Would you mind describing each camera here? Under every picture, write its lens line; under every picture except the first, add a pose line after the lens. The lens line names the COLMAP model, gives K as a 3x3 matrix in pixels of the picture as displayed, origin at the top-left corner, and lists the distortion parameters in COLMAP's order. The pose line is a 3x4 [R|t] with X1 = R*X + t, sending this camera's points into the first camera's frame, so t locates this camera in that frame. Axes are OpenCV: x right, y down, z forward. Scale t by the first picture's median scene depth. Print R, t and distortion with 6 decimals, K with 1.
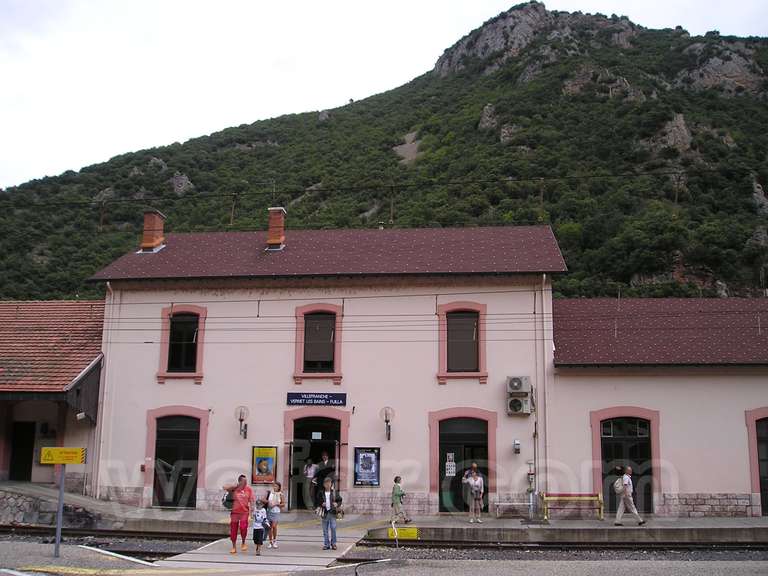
lens RADIAL K [[794.7, 0, 386.2], [0, 794.7, 289.9], [0, 0, 1]] dist [-0.103304, 0.000000]
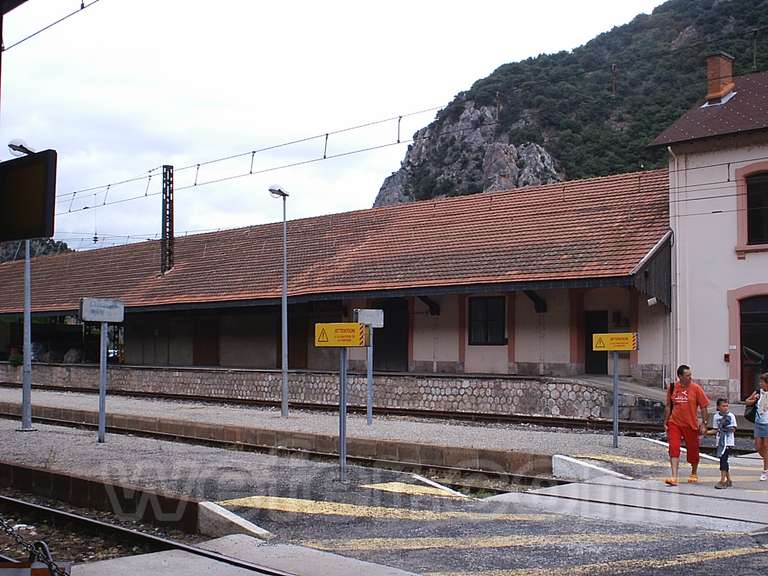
lens RADIAL K [[960.0, 0, 367.2], [0, 960.0, 298.8], [0, 0, 1]] dist [-0.085677, 0.000000]
pose [[0.768132, -0.038112, -0.639156, 0.054395], [0.136284, 0.985085, 0.105045, -0.000315], [0.625620, -0.167795, 0.761869, -0.034791]]
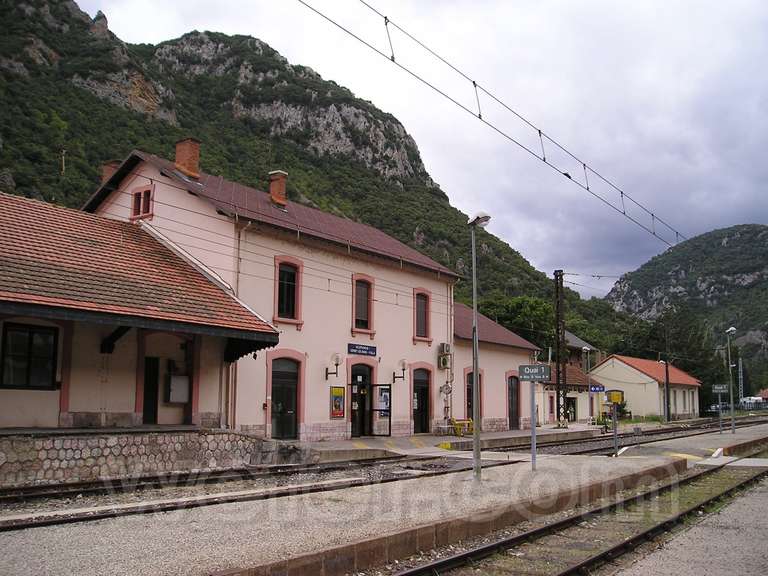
lens RADIAL K [[794.7, 0, 386.3], [0, 794.7, 289.9], [0, 0, 1]] dist [-0.103304, 0.000000]
pose [[0.471546, 0.120264, 0.873602, -1.192537], [-0.187634, 0.981655, -0.033859, 0.080079], [-0.861648, -0.147951, 0.485461, 0.368606]]
